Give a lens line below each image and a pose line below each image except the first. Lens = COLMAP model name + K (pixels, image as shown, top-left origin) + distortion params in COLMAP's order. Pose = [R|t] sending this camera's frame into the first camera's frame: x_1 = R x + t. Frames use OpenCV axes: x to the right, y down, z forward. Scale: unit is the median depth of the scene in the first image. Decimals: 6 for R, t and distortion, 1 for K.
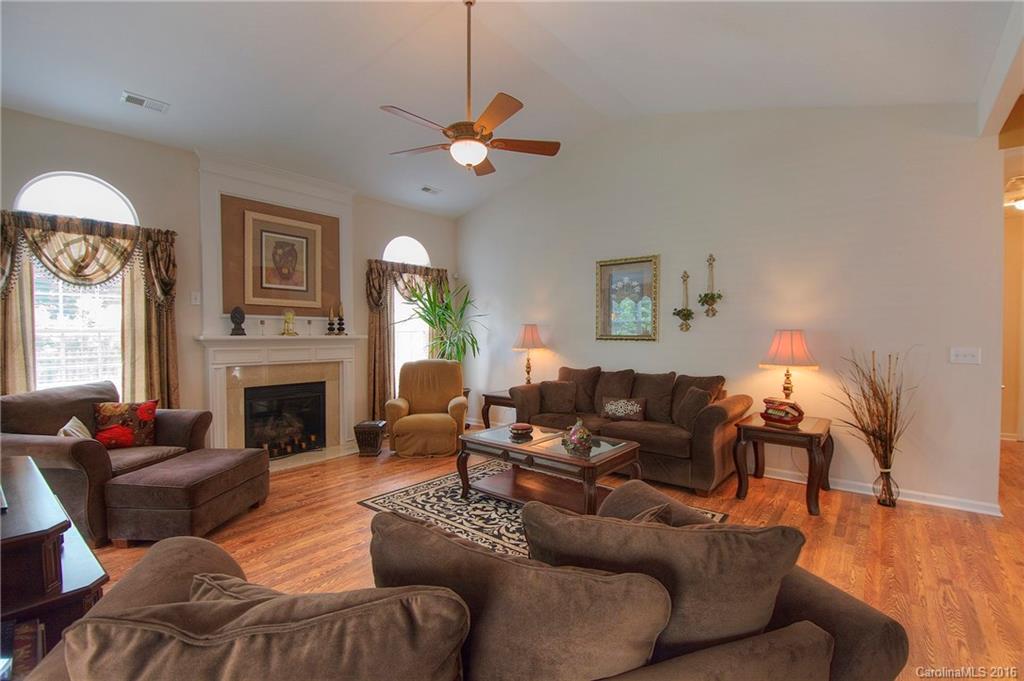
lens RADIAL K [[451.8, 0, 517.3], [0, 451.8, 338.5], [0, 0, 1]] dist [0.015625, -0.026993]
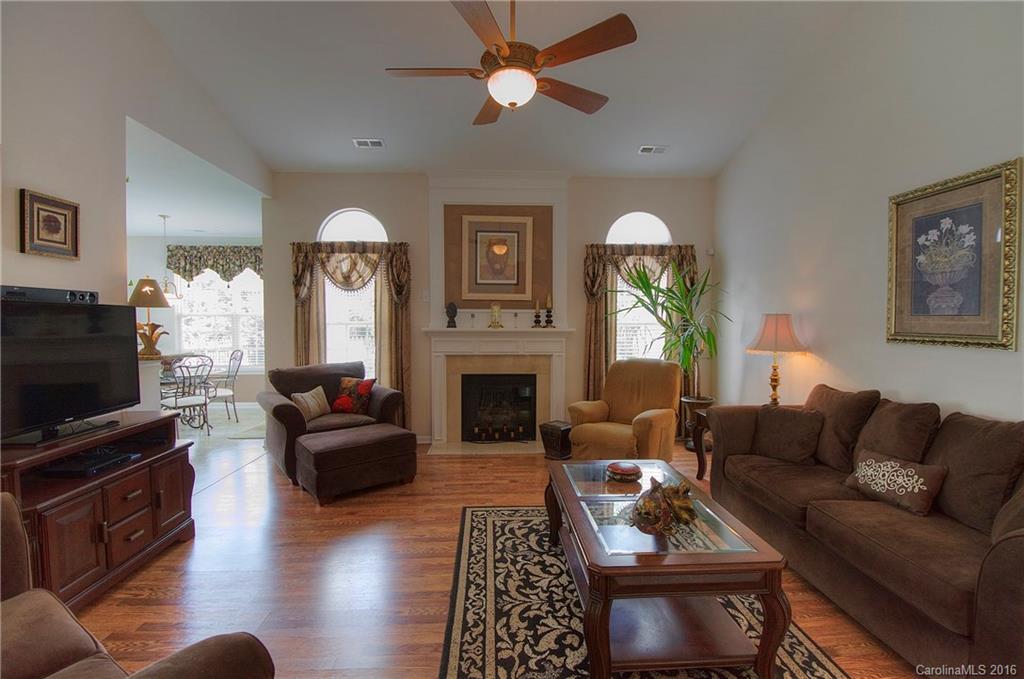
lens RADIAL K [[451.8, 0, 517.3], [0, 451.8, 337.5], [0, 0, 1]] dist [0.015625, -0.026993]
pose [[0.676120, 0.026422, -0.736318, 0.320611], [-0.010431, 0.999600, 0.026291, -0.013595], [0.736718, -0.010096, 0.676125, 0.350730]]
